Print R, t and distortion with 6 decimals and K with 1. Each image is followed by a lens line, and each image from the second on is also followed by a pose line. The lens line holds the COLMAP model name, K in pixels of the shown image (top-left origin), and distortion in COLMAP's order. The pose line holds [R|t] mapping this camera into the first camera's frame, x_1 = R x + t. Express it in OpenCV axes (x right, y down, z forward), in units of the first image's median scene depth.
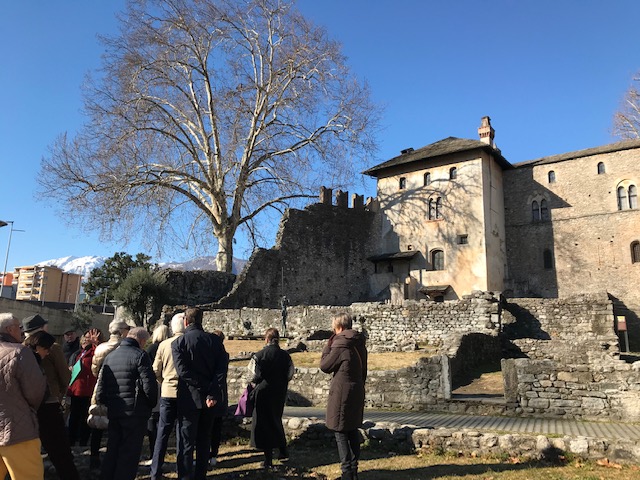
lens RADIAL K [[494.8, 0, 320.0], [0, 494.8, 240.0], [0, 0, 1]] dist [-0.001611, -0.011446]
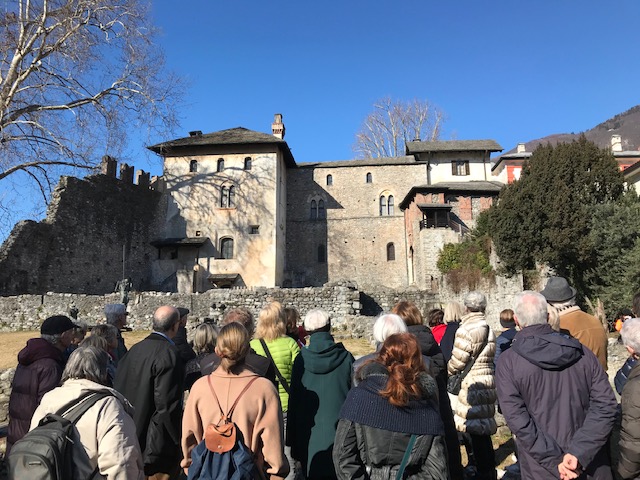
lens RADIAL K [[494.8, 0, 320.0], [0, 494.8, 240.0], [0, 0, 1]] dist [-0.001611, -0.011446]
pose [[0.849219, 0.068975, 0.523517, -0.123227], [-0.079178, 0.996856, -0.002902, 0.011839], [-0.522071, -0.038987, 0.852011, 0.059043]]
